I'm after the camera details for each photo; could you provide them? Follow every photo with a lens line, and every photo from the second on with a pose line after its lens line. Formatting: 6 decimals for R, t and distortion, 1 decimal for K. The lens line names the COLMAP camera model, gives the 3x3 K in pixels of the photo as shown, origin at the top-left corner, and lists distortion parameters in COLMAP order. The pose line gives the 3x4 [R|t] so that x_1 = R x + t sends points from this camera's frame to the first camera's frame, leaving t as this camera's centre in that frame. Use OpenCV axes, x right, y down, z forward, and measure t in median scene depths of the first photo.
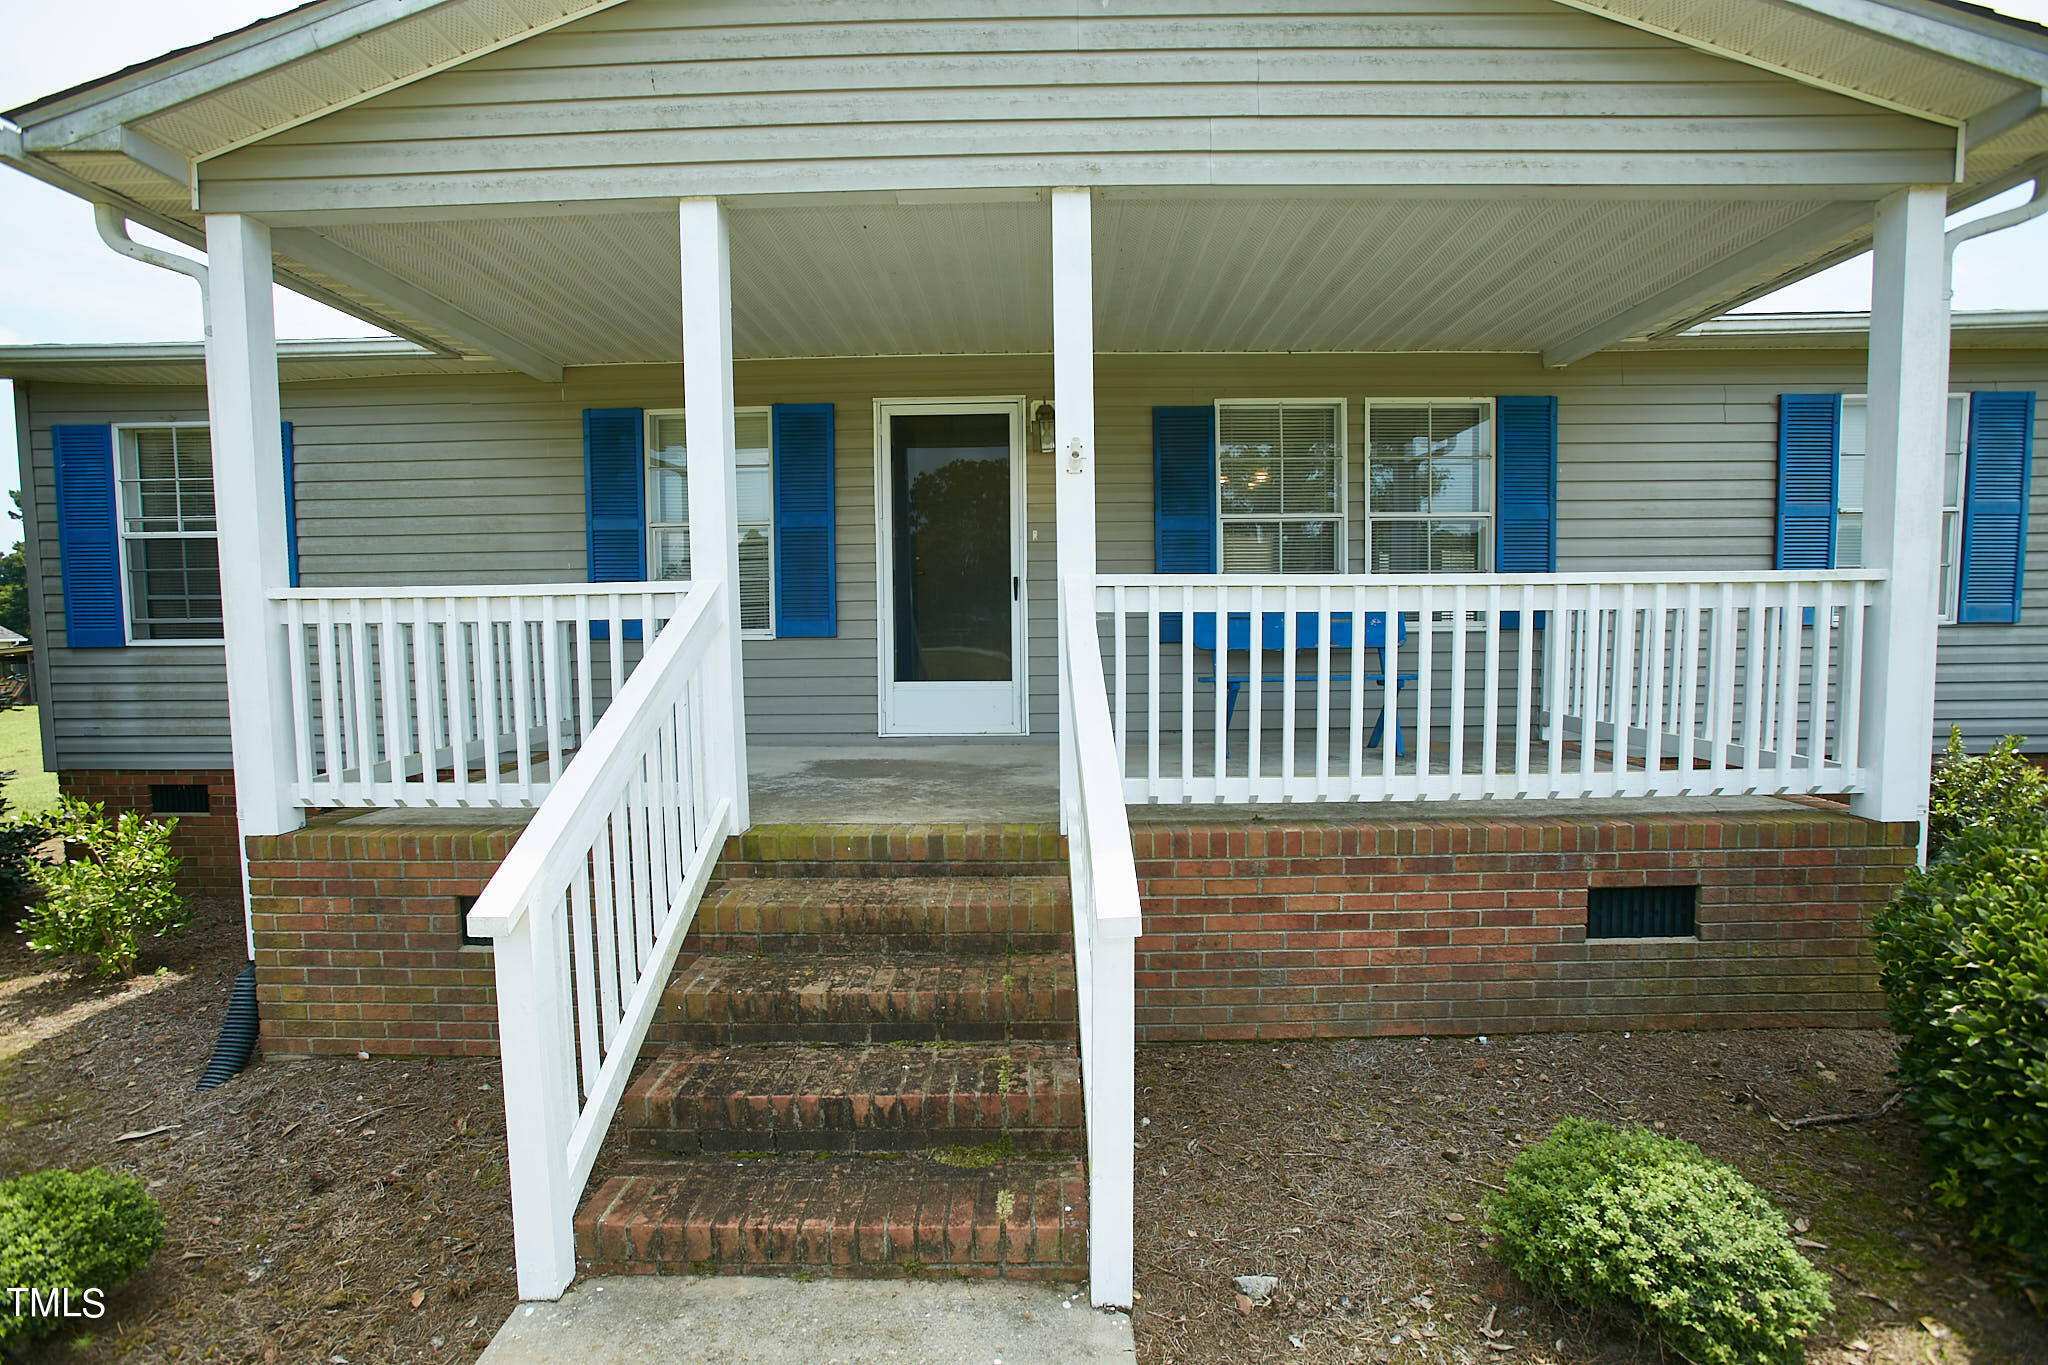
lens RADIAL K [[956.3, 0, 1024.0], [0, 956.3, 682.5], [0, 0, 1]] dist [-0.061908, 0.027071]
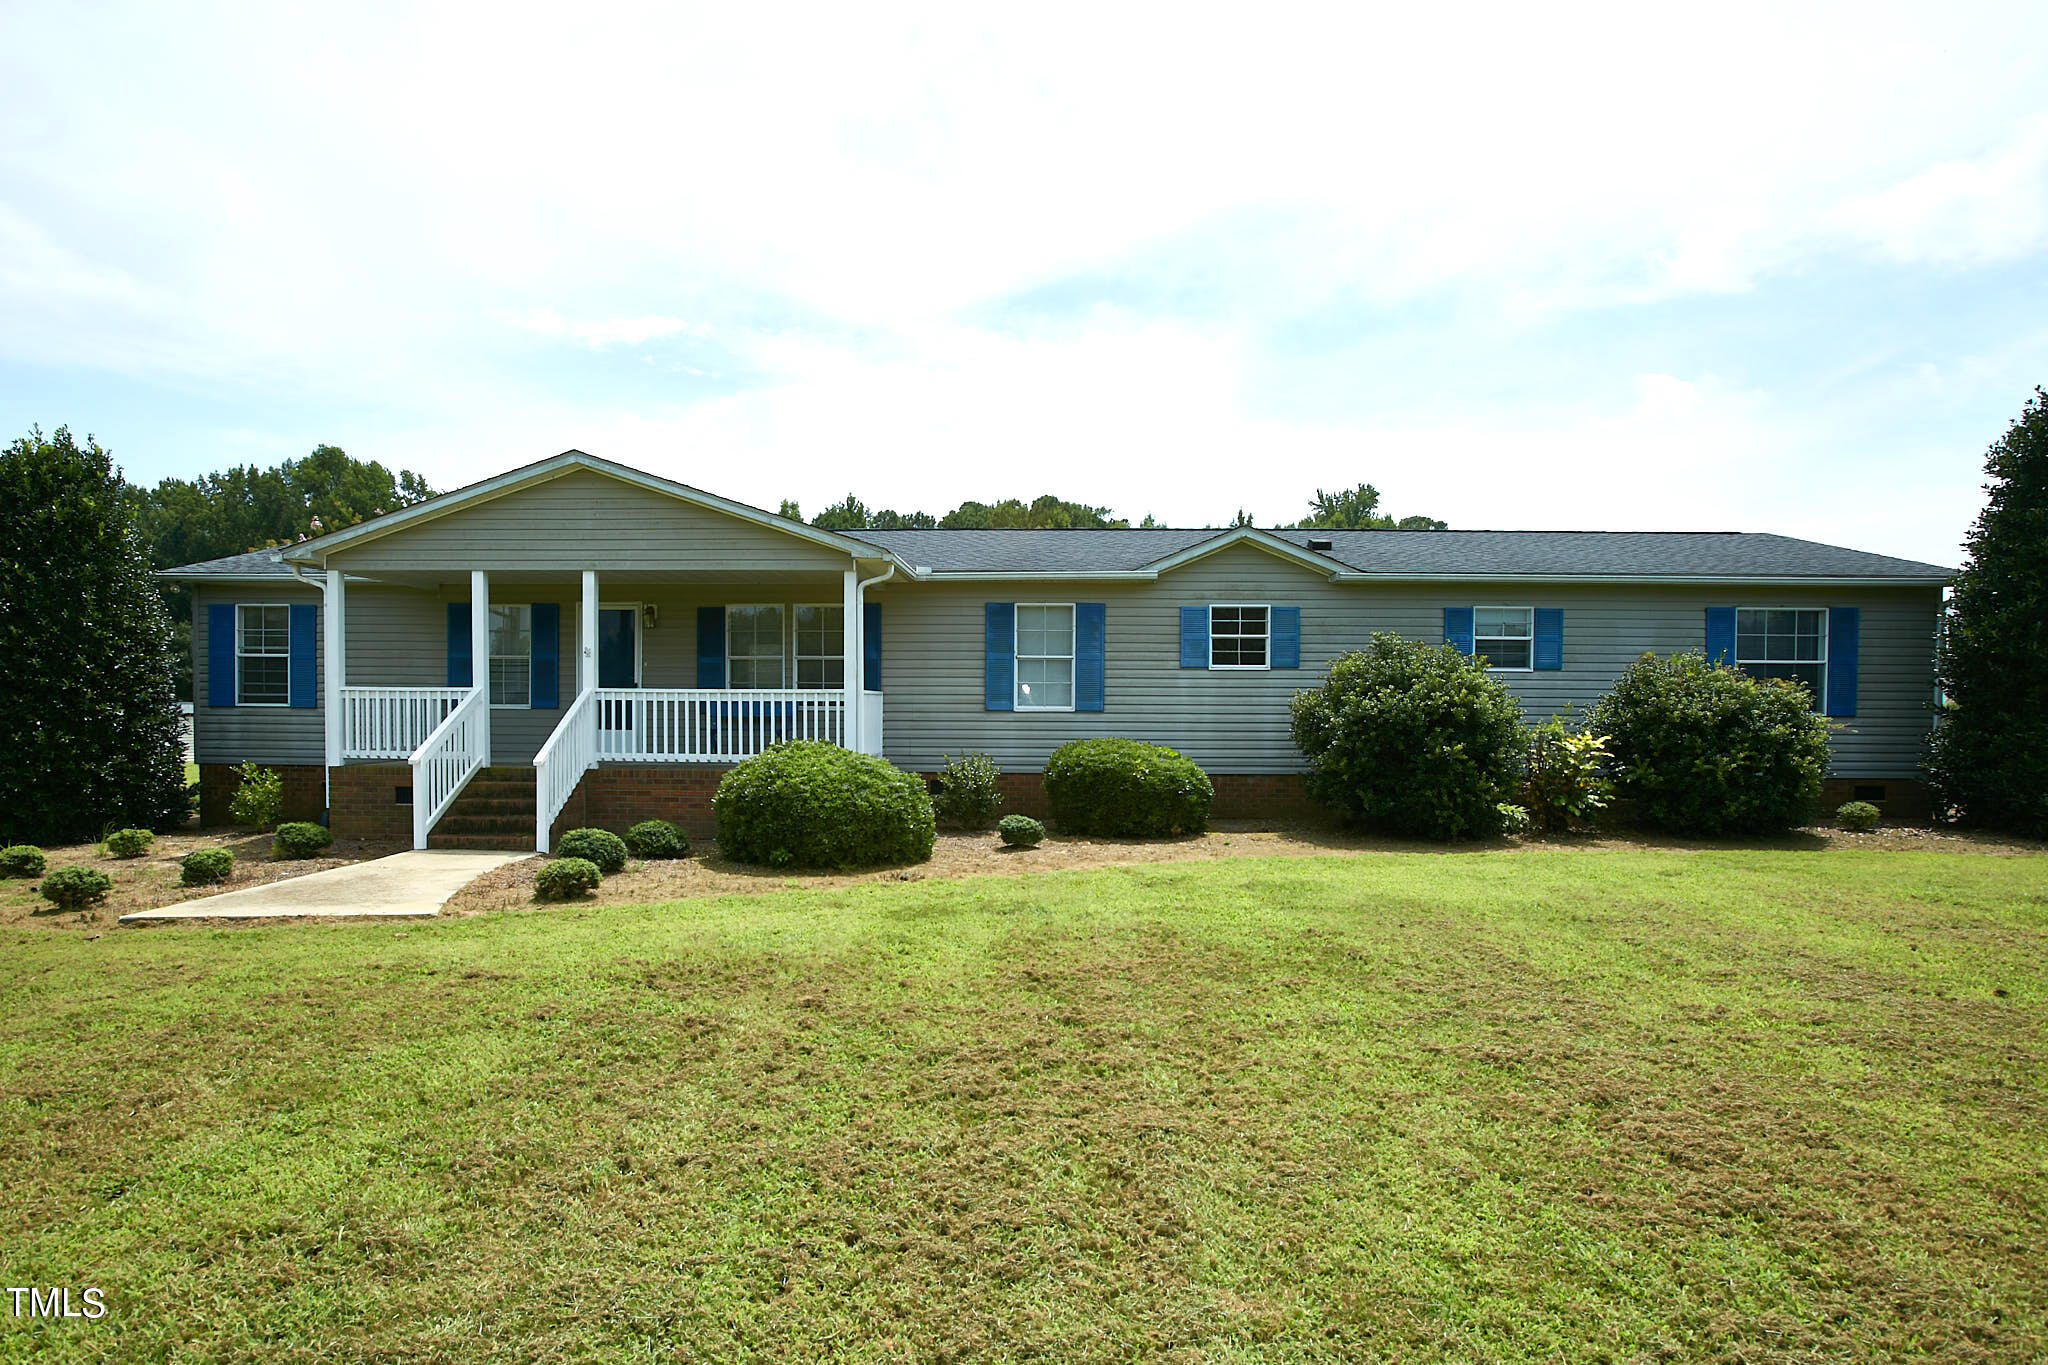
lens RADIAL K [[1199.0, 0, 958.2], [0, 1199.0, 739.1], [0, 0, 1]] dist [-0.020320, 0.001826]
pose [[0.998352, 0.019965, -0.053807, 1.286616], [-0.021954, 0.999088, -0.036634, 0.152426], [0.053027, 0.037755, 0.997879, -2.504777]]
